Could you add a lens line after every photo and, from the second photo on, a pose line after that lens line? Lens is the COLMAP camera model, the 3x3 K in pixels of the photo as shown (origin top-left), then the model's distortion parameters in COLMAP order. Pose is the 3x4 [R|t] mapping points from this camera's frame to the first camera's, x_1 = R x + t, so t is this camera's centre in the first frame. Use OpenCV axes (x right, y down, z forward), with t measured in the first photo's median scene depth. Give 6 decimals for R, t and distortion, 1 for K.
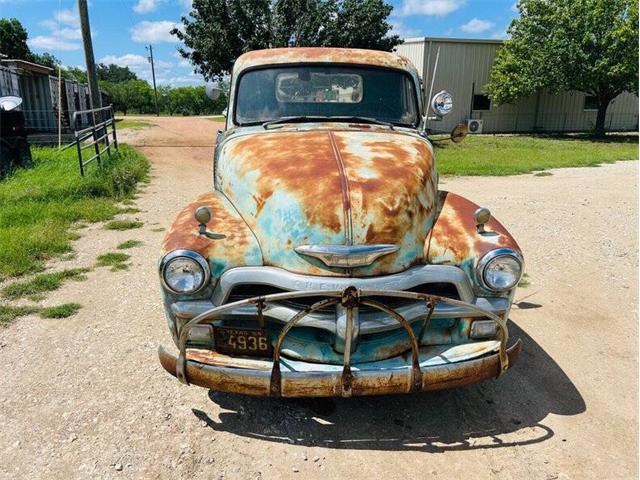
lens RADIAL K [[481.7, 0, 319.5], [0, 481.7, 230.7], [0, 0, 1]] dist [0.021447, -0.005107]
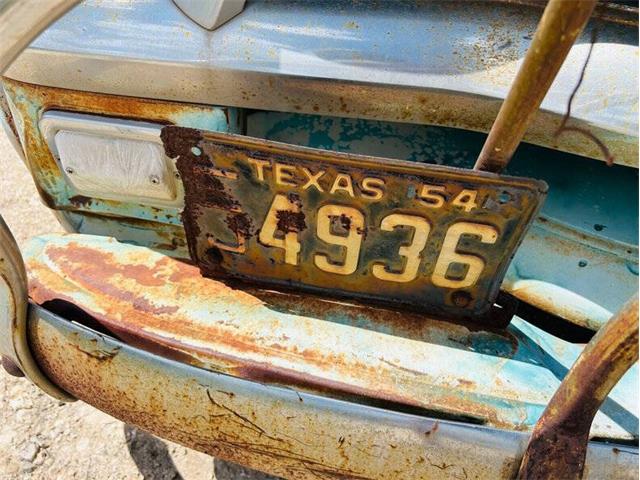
lens RADIAL K [[479.8, 0, 317.1], [0, 479.8, 236.6], [0, 0, 1]] dist [0.021131, -0.004609]
pose [[0.996797, 0.079591, -0.007856, -0.163306], [-0.073275, 0.948200, 0.309108, 0.173601], [0.032051, -0.307542, 0.950994, 0.818036]]
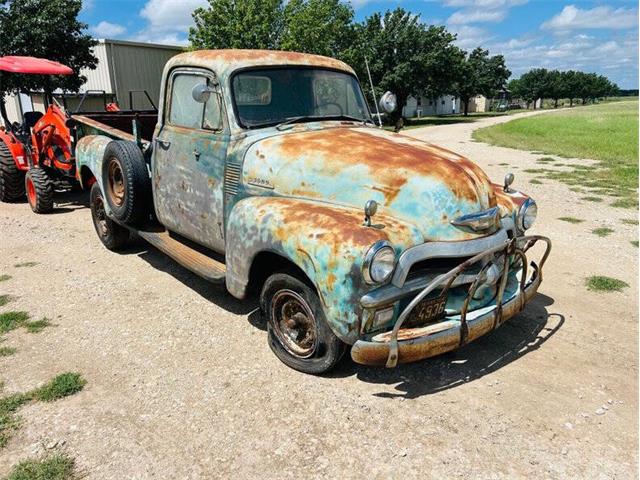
lens RADIAL K [[479.8, 0, 317.1], [0, 479.8, 236.6], [0, 0, 1]] dist [0.021131, -0.004609]
pose [[0.786406, -0.185651, 0.589151, -0.977009], [0.184304, 0.980844, 0.063068, -0.060092], [-0.589573, 0.058986, 0.805558, 0.226926]]
